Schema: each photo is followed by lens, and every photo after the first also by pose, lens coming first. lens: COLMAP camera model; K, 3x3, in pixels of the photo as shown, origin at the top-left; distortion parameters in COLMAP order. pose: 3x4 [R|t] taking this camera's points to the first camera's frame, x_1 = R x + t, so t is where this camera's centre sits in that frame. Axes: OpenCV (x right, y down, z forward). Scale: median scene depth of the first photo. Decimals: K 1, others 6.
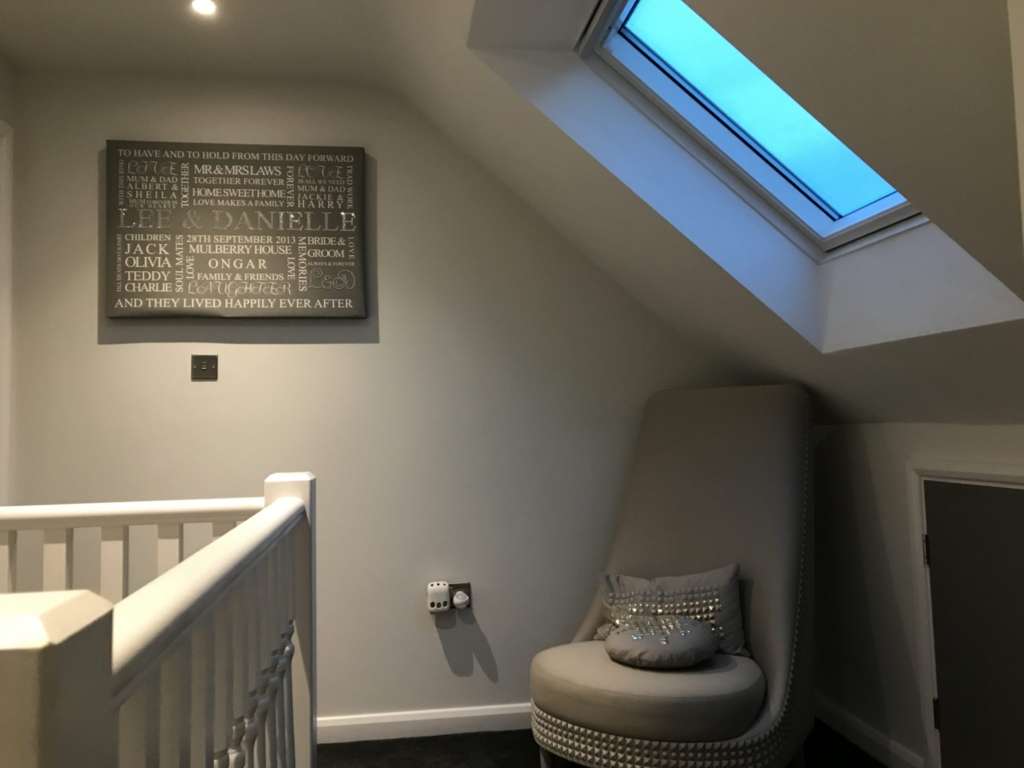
lens RADIAL K [[831.0, 0, 508.5], [0, 831.0, 381.1], [0, 0, 1]] dist [0.048532, -0.061444]
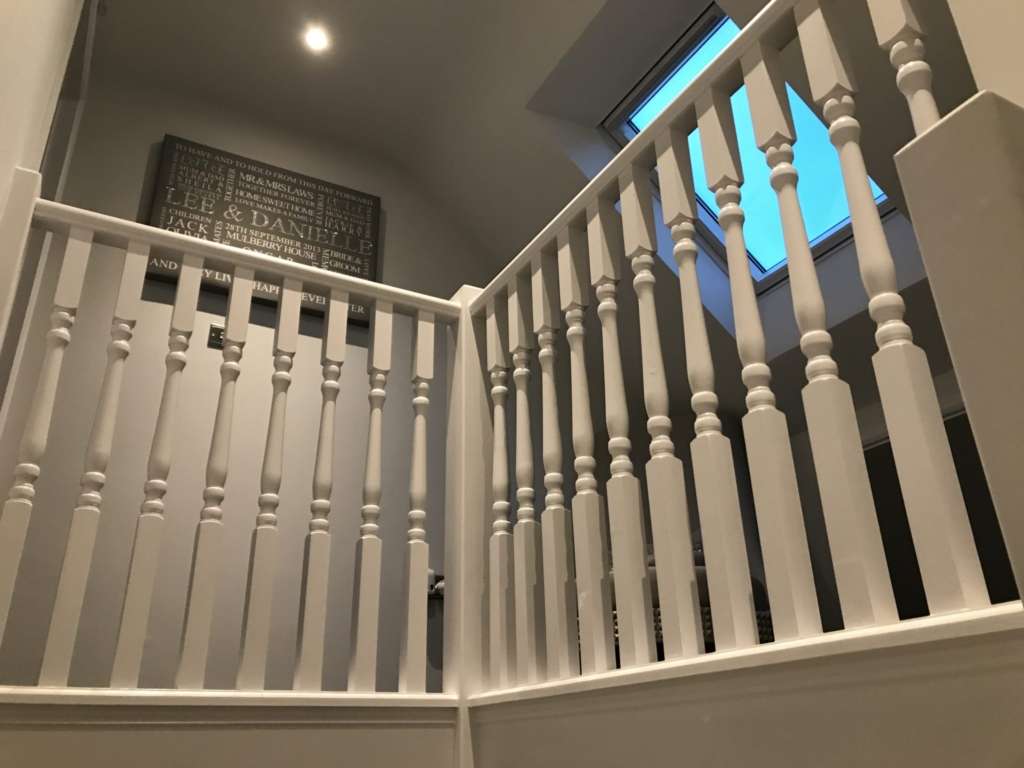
lens RADIAL K [[831.0, 0, 516.0], [0, 831.0, 382.6], [0, 0, 1]] dist [0.048532, -0.061444]
pose [[0.935913, 0.146898, 0.320137, -0.345587], [-0.021621, 0.931129, -0.364050, 0.408671], [-0.351567, 0.333797, 0.874631, -0.024861]]
